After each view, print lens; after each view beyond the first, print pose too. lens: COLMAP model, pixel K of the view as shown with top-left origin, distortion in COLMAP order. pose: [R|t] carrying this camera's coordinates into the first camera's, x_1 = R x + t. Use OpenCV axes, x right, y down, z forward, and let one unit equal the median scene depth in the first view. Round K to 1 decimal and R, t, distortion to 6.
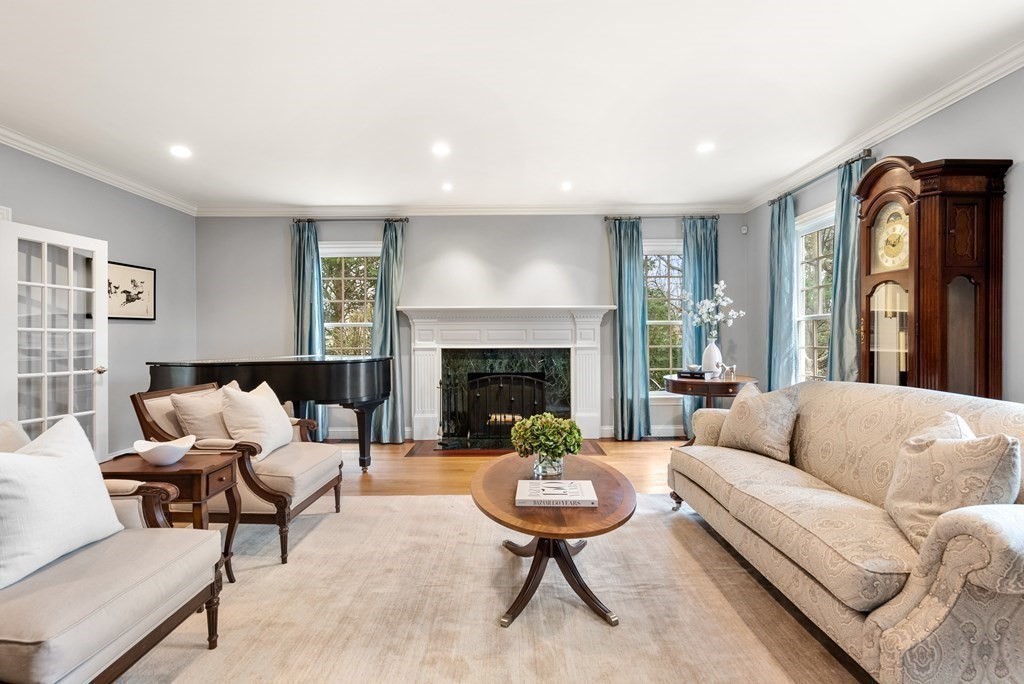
lens RADIAL K [[468.0, 0, 517.7], [0, 468.0, 337.9], [0, 0, 1]] dist [-0.005063, 0.002749]
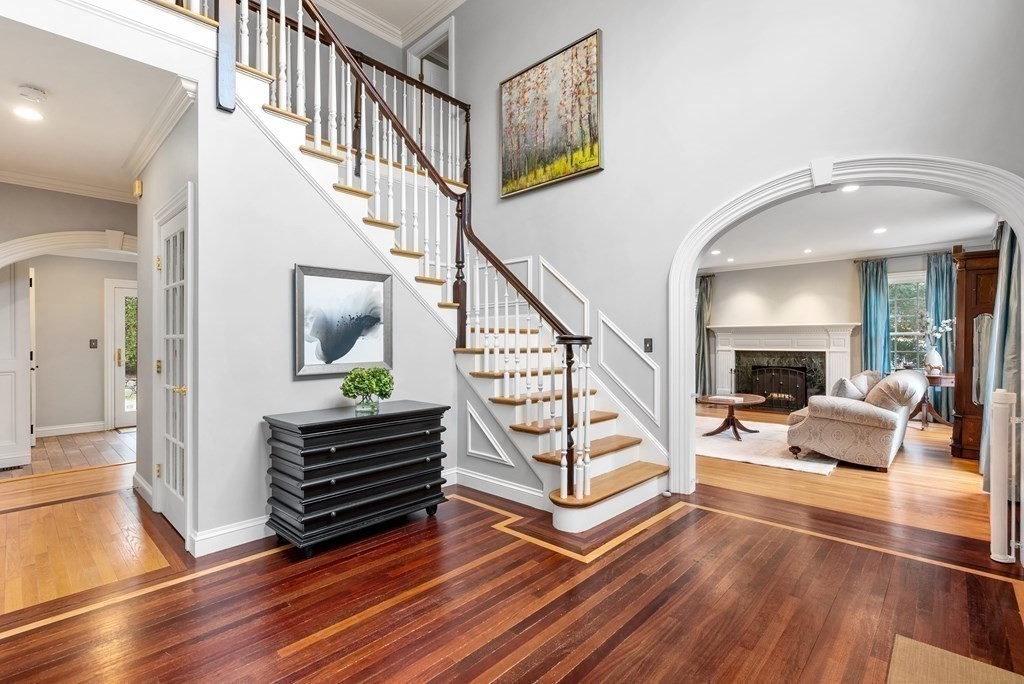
lens RADIAL K [[468.0, 0, 516.2], [0, 468.0, 345.4], [0, 0, 1]] dist [-0.005063, 0.002749]
pose [[0.724759, 0.008374, -0.688952, 0.426919], [-0.000357, 0.999931, 0.011779, -0.014575], [0.689003, -0.008291, 0.724711, -0.759675]]
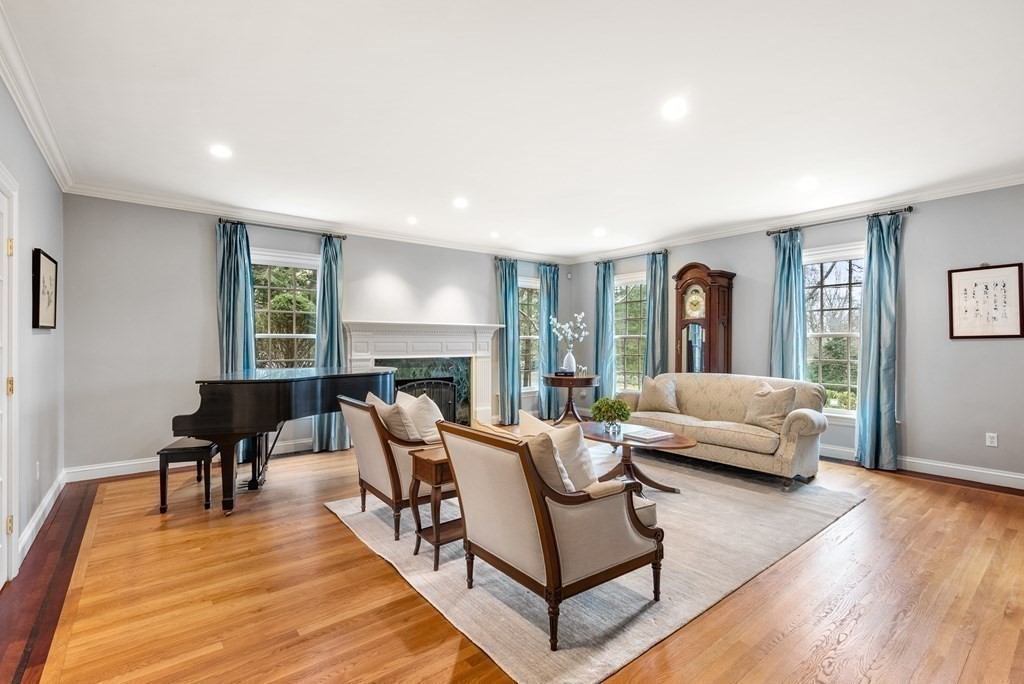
lens RADIAL K [[468.0, 0, 512.9], [0, 468.0, 339.9], [0, 0, 1]] dist [-0.005063, 0.002749]
pose [[0.784812, 0.008086, 0.619681, -0.590653], [-0.005211, 0.999966, -0.006449, -0.016676], [-0.619712, 0.001832, 0.784827, -0.060699]]
